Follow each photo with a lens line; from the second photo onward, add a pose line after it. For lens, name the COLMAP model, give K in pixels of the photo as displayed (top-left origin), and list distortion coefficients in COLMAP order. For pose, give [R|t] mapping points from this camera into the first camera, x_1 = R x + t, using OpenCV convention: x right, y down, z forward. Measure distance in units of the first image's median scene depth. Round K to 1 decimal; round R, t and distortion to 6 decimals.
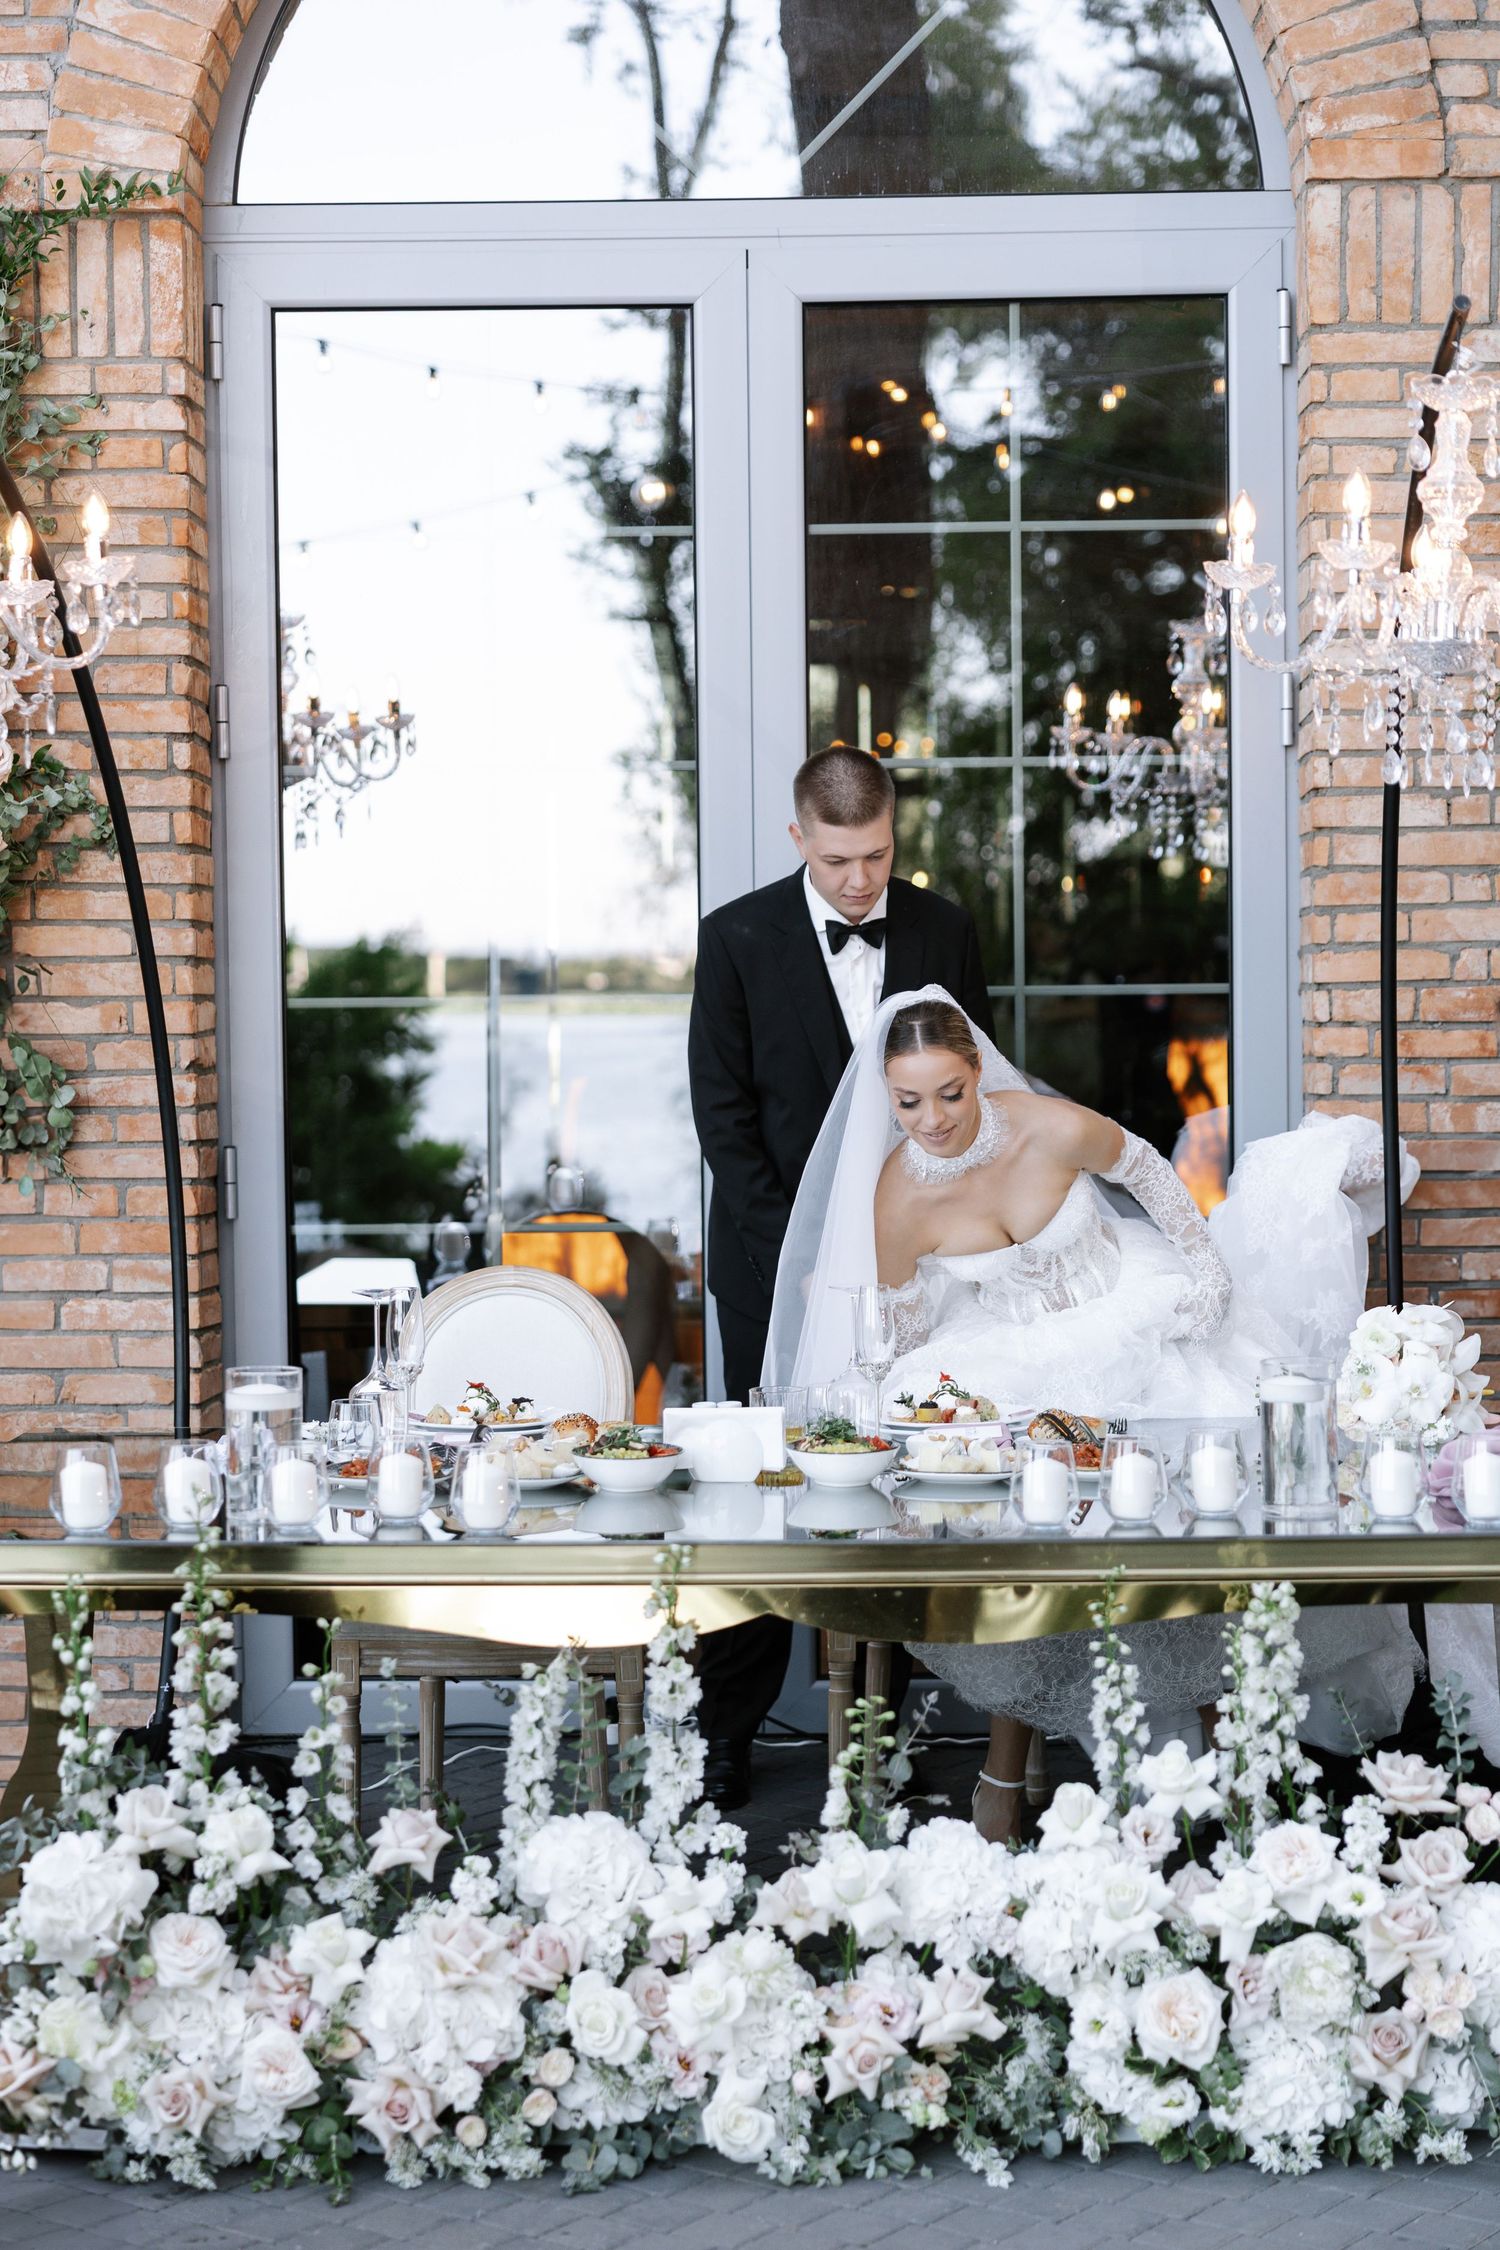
lens RADIAL K [[3980.6, 0, 909.1], [0, 3980.6, 1156.3], [0, 0, 1]] dist [-0.002906, 0.000000]
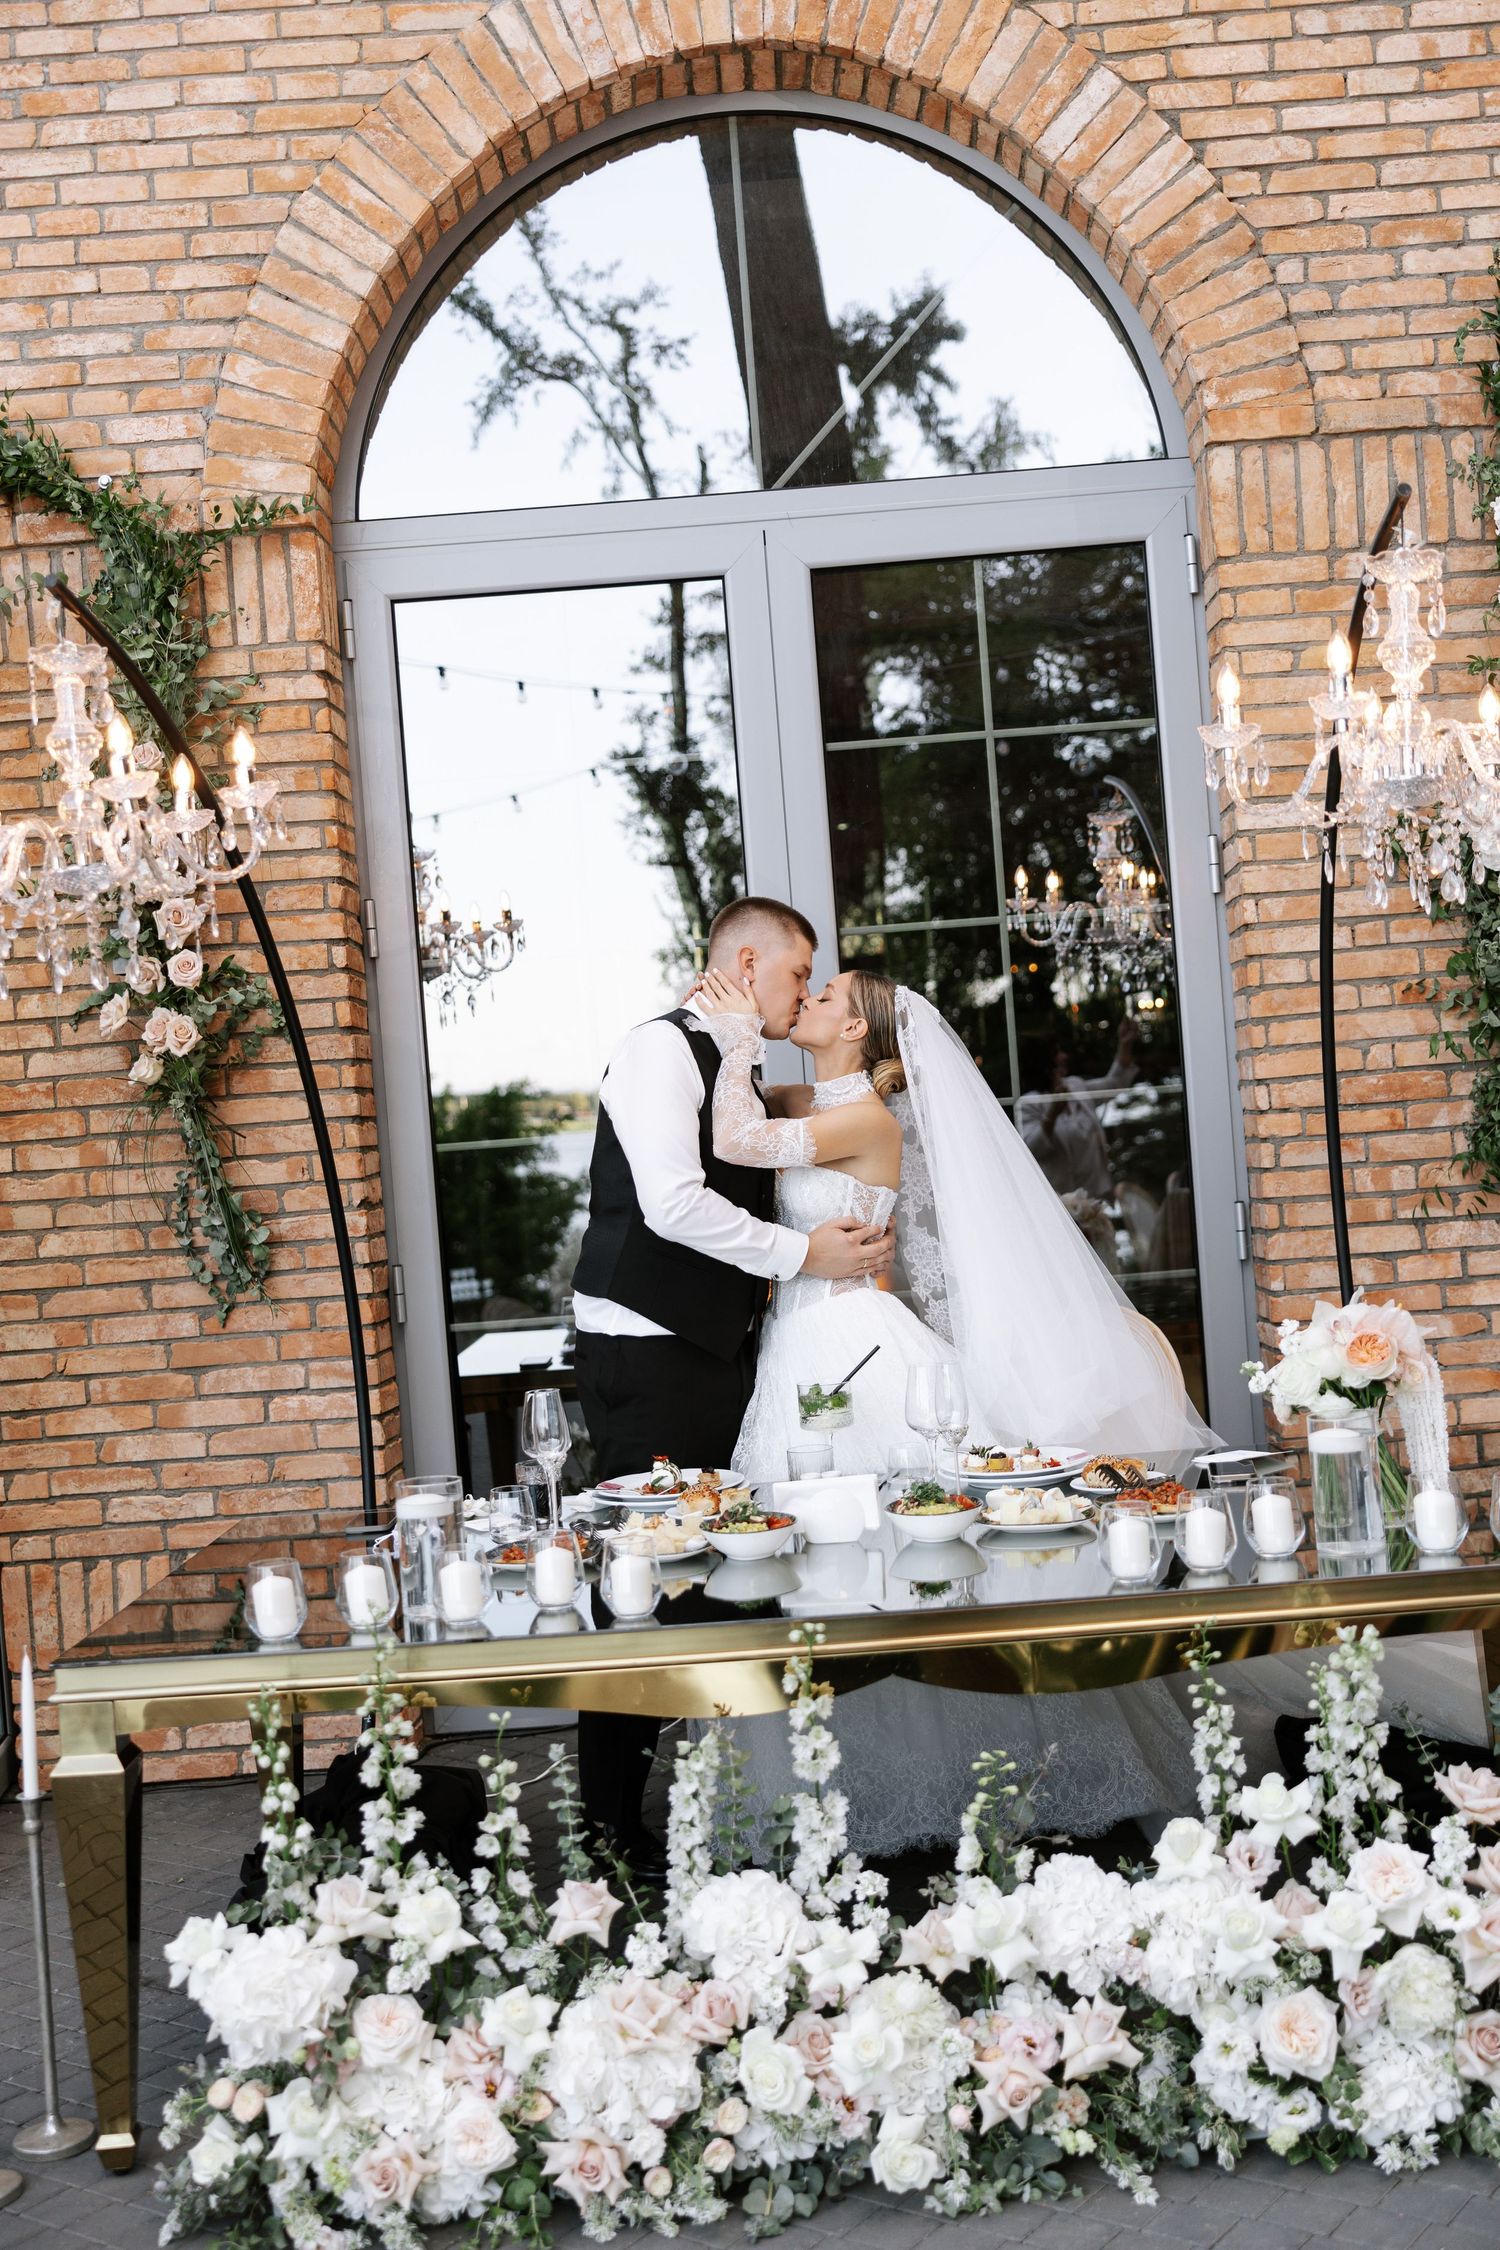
lens RADIAL K [[2474.4, 0, 861.9], [0, 2474.4, 1116.5], [0, 0, 1]] dist [-0.006389, 0.000000]
pose [[0.997846, -0.064807, 0.010167, -0.030675], [0.065110, 0.997329, -0.033094, -0.014450], [-0.007995, 0.033685, 0.999401, 0.227298]]
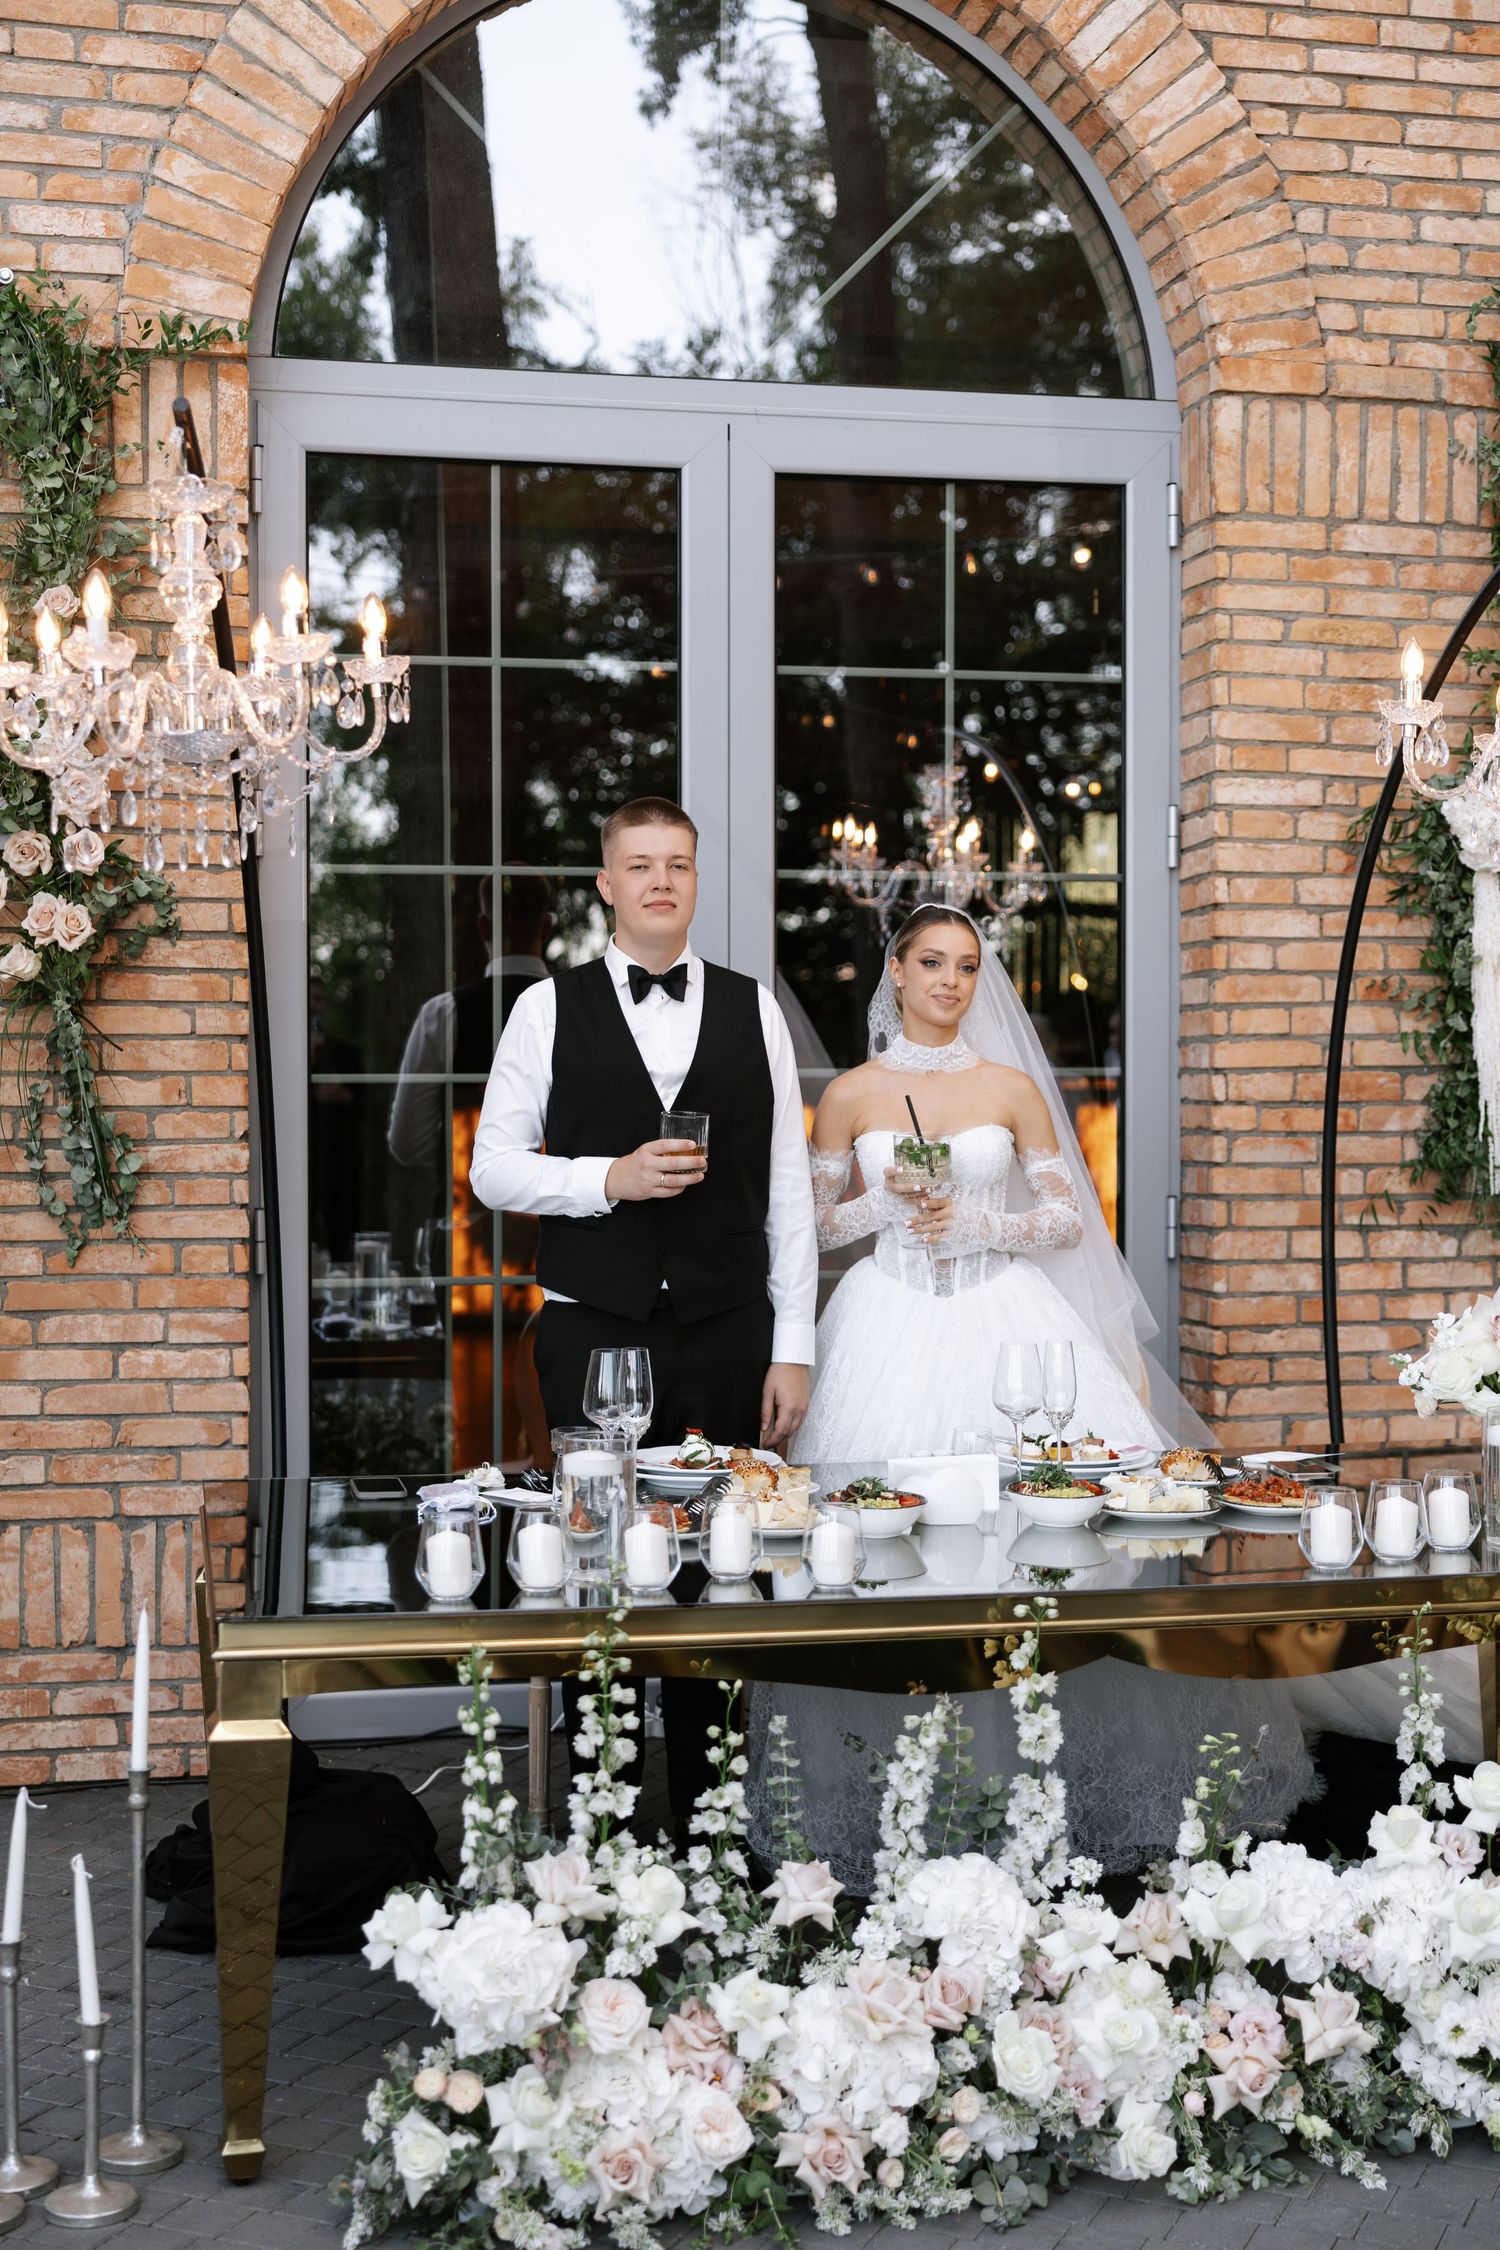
lens RADIAL K [[2920.7, 0, 759.7], [0, 2920.7, 1126.6], [0, 0, 1]] dist [-0.004602, 0.000000]
pose [[0.973293, 0.003520, 0.229540, -0.231495], [0.000940, 0.999813, -0.019318, -0.009661], [-0.229565, 0.019018, 0.973108, 0.189827]]
